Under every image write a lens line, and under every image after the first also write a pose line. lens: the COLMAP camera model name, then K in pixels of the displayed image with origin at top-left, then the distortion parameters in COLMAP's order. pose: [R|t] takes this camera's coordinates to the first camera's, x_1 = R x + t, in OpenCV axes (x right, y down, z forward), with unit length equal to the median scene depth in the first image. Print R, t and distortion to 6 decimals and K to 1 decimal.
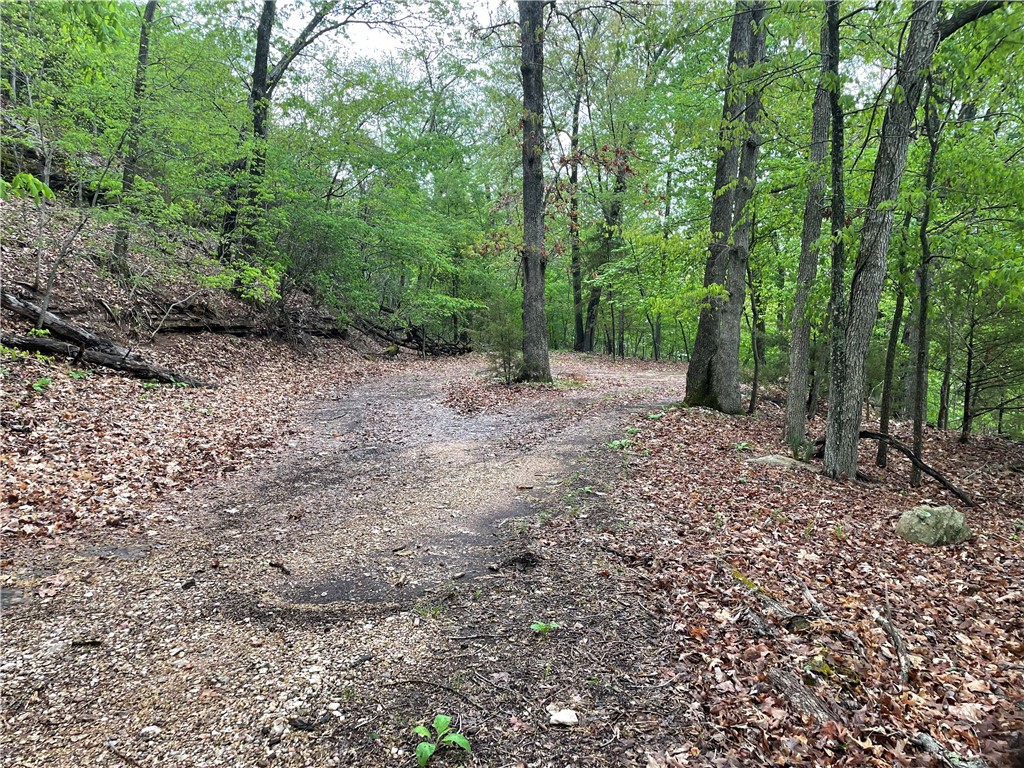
lens RADIAL K [[774.2, 0, 511.9], [0, 774.2, 379.9], [0, 0, 1]] dist [0.009089, -0.015713]
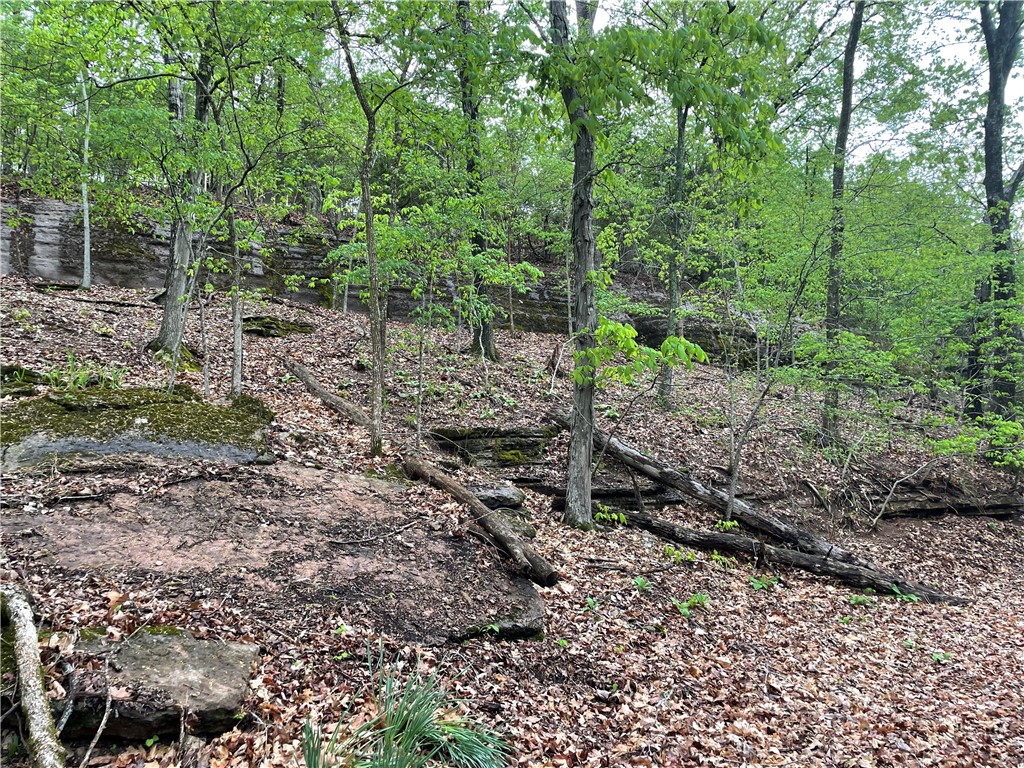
lens RADIAL K [[774.2, 0, 511.4], [0, 774.2, 378.9], [0, 0, 1]] dist [0.009089, -0.015713]
pose [[0.614498, -0.156416, -0.773257, -0.075066], [-0.020853, 0.976585, -0.214118, -0.027762], [0.788643, 0.147700, 0.596848, 0.263585]]
